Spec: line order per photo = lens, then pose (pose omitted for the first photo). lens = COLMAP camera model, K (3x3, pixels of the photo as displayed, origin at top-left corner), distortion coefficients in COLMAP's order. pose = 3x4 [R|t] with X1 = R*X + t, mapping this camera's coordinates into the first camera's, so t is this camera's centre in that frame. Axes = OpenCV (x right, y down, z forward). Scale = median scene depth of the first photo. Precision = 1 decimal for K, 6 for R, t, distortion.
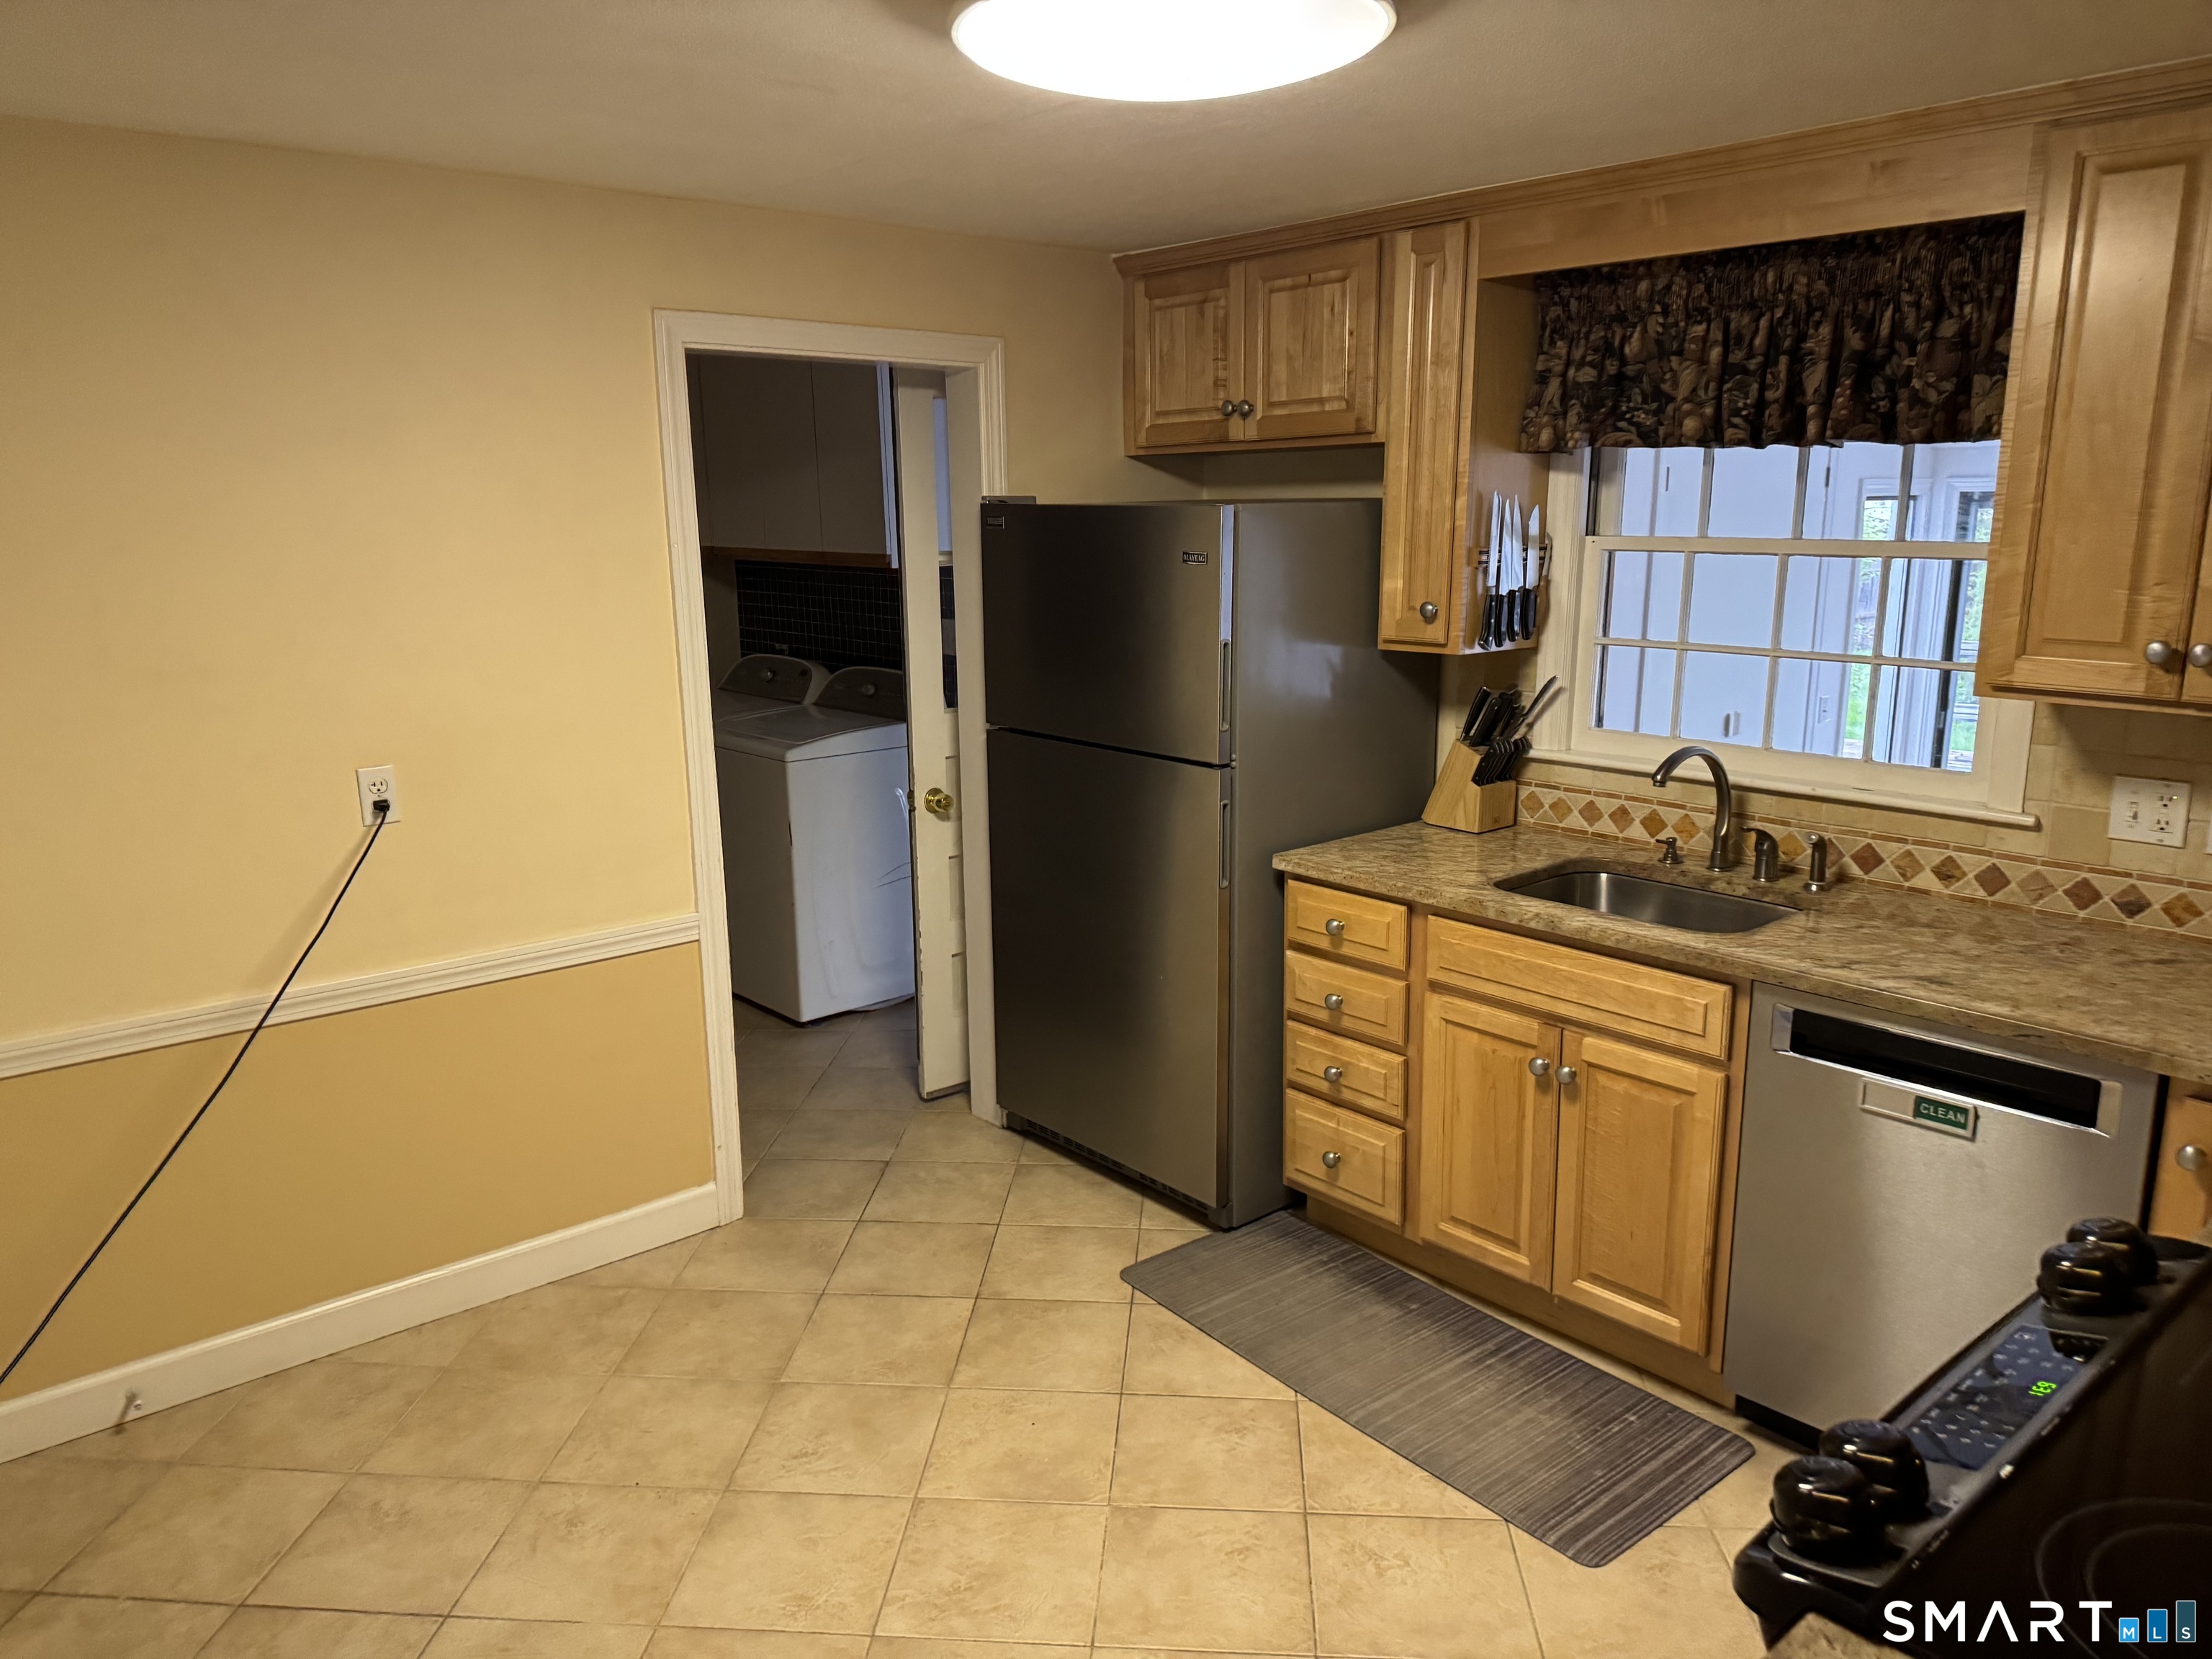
lens RADIAL K [[1586.9, 0, 1095.1], [0, 1586.9, 845.1], [0, 0, 1]] dist [0.089328, -0.072771]
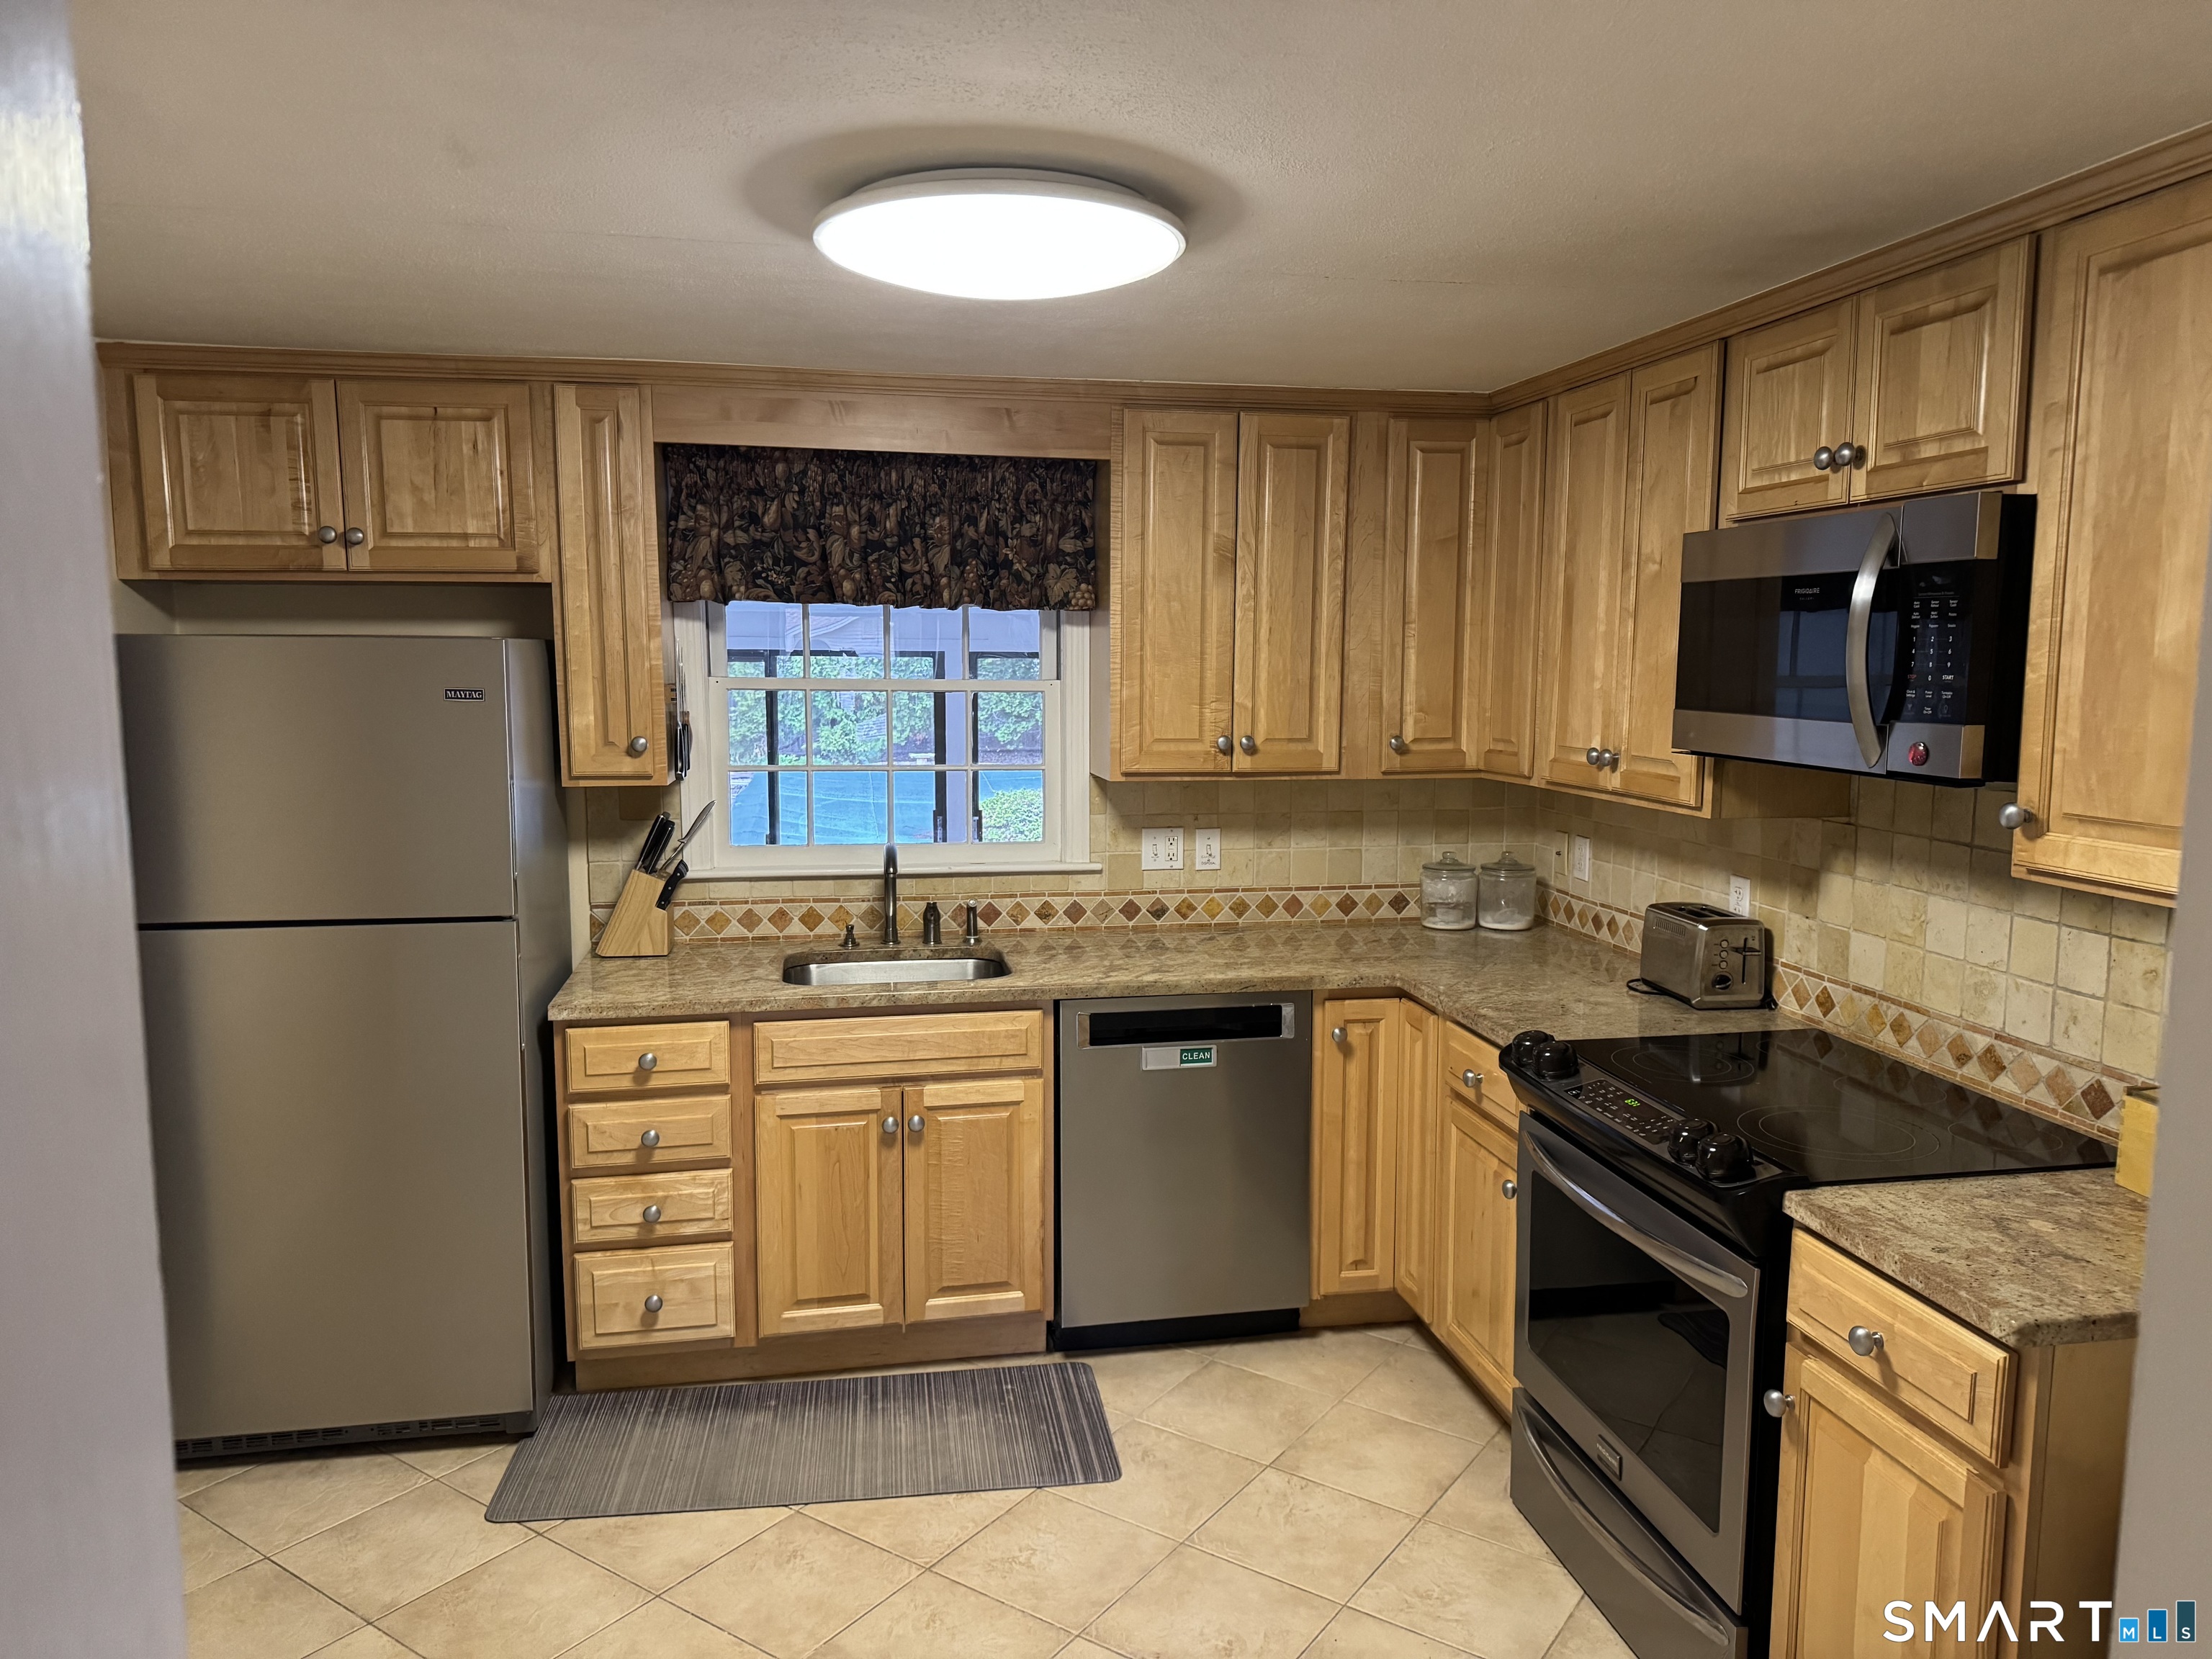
lens RADIAL K [[1586.9, 0, 1138.2], [0, 1586.9, 831.4], [0, 0, 1]] dist [0.089328, -0.072771]
pose [[0.490891, -0.089602, 0.866601, -0.562871], [0.181141, 0.983457, -0.000924, -0.033555], [-0.852182, 0.157430, 0.499001, 0.222887]]
